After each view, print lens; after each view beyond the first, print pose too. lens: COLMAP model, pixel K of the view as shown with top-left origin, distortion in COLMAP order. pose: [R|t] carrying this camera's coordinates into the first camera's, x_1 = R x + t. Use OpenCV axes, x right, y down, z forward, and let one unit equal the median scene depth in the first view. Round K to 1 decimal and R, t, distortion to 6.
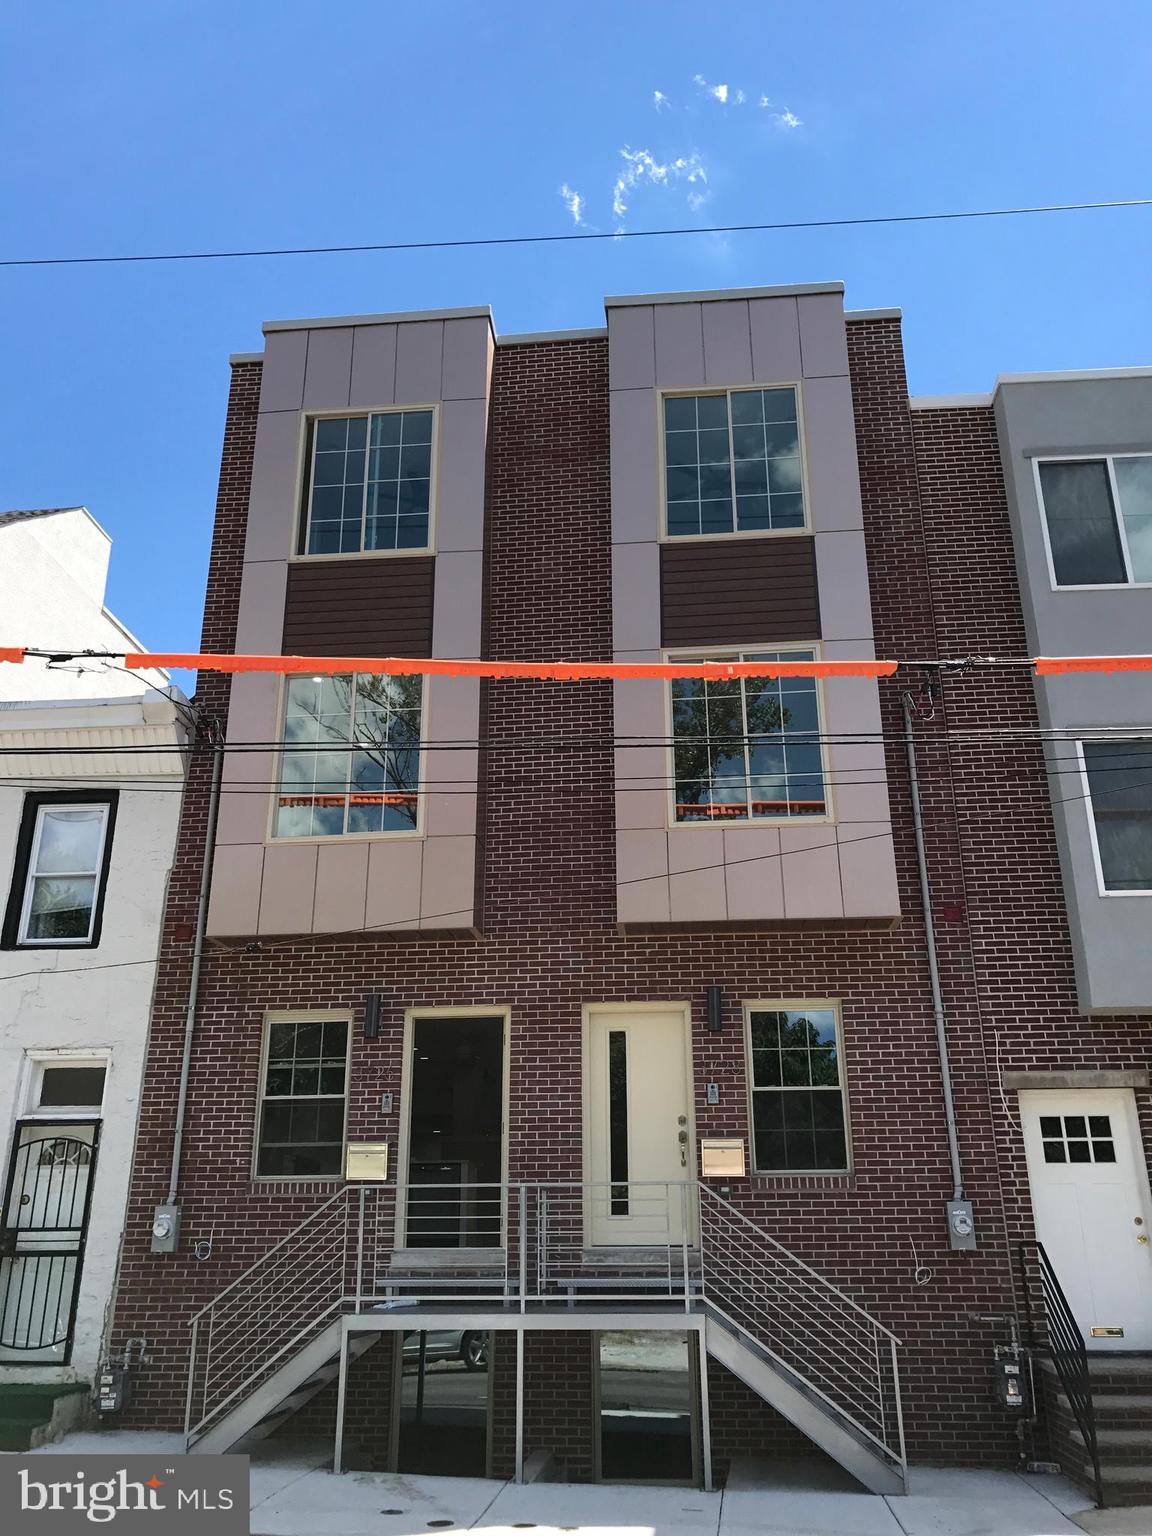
lens RADIAL K [[1265.0, 0, 577.3], [0, 1265.0, 767.1], [0, 0, 1]] dist [-0.003581, -0.002096]
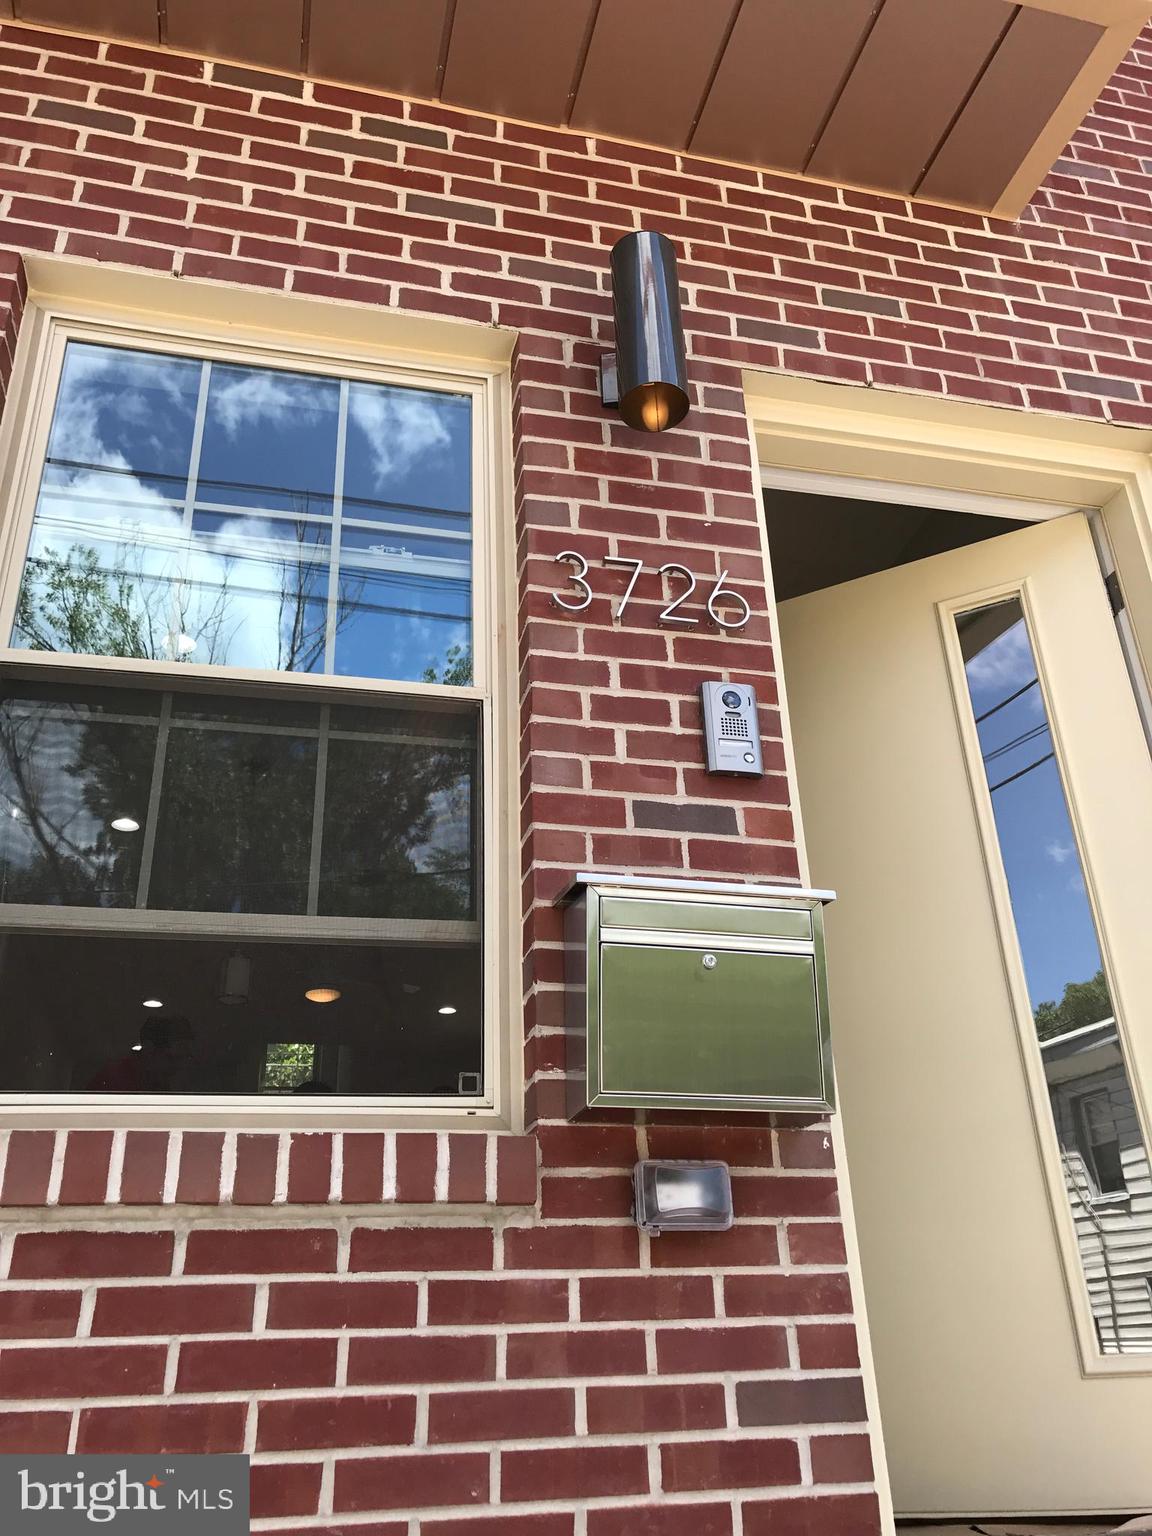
lens RADIAL K [[1265.0, 0, 574.3], [0, 1265.0, 767.6], [0, 0, 1]] dist [-0.003581, -0.002096]
pose [[0.945845, 0.117849, 0.302472, -0.228481], [-0.088965, 0.990205, -0.107605, 0.293128], [-0.312191, 0.074869, 0.947065, 0.827734]]
